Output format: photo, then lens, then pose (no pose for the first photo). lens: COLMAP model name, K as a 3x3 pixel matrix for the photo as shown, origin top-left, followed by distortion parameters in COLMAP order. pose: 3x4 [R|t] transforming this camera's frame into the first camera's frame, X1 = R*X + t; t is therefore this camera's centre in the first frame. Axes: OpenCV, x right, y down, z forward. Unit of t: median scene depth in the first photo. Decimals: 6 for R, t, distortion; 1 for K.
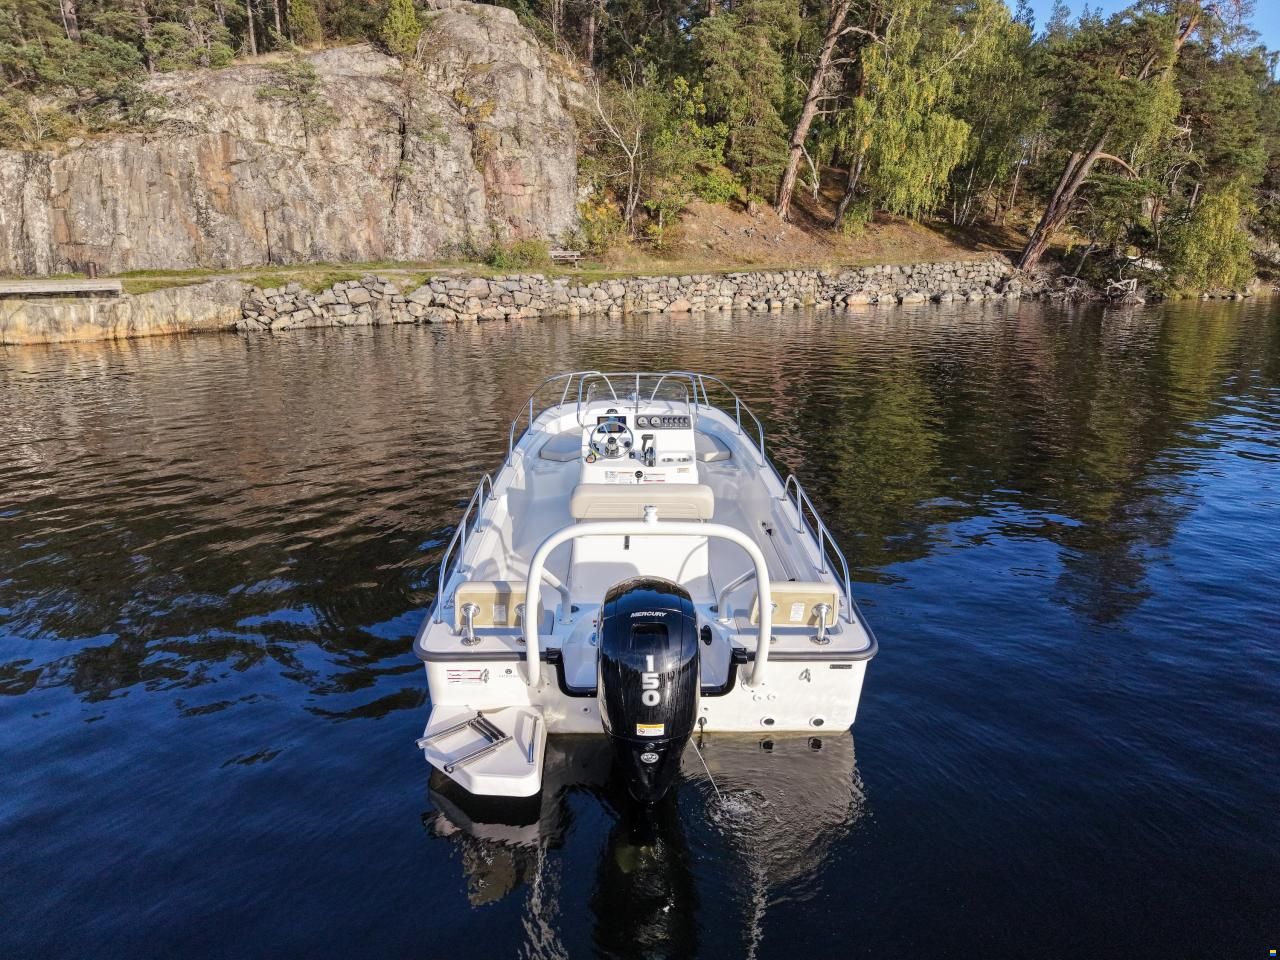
lens RADIAL K [[906.3, 0, 643.1], [0, 906.3, 473.6], [0, 0, 1]] dist [0.025382, -0.010539]
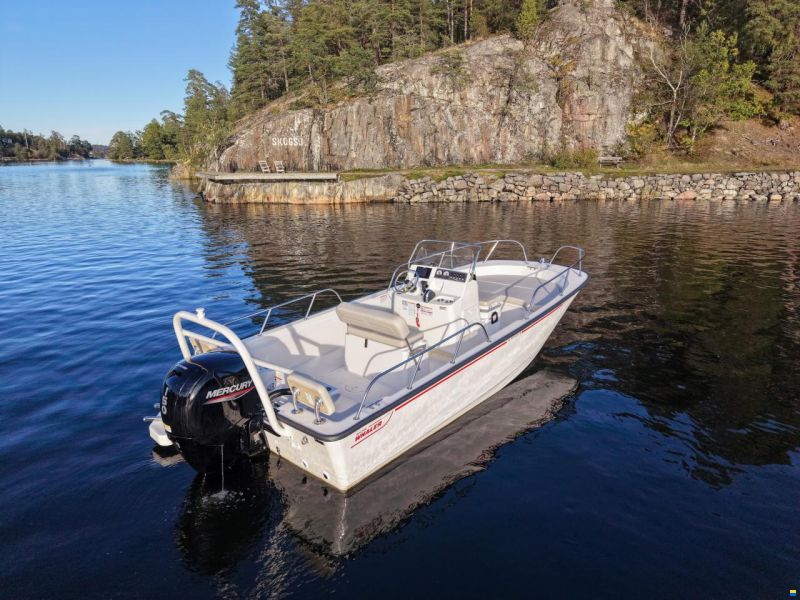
lens RADIAL K [[544.1, 0, 402.5], [0, 544.1, 299.2], [0, 0, 1]] dist [0.055056, -0.049336]
pose [[0.851014, 0.132470, -0.508161, 0.137654], [-0.124353, 0.990973, 0.050079, -0.015738], [0.510208, 0.020573, 0.859805, 0.049784]]
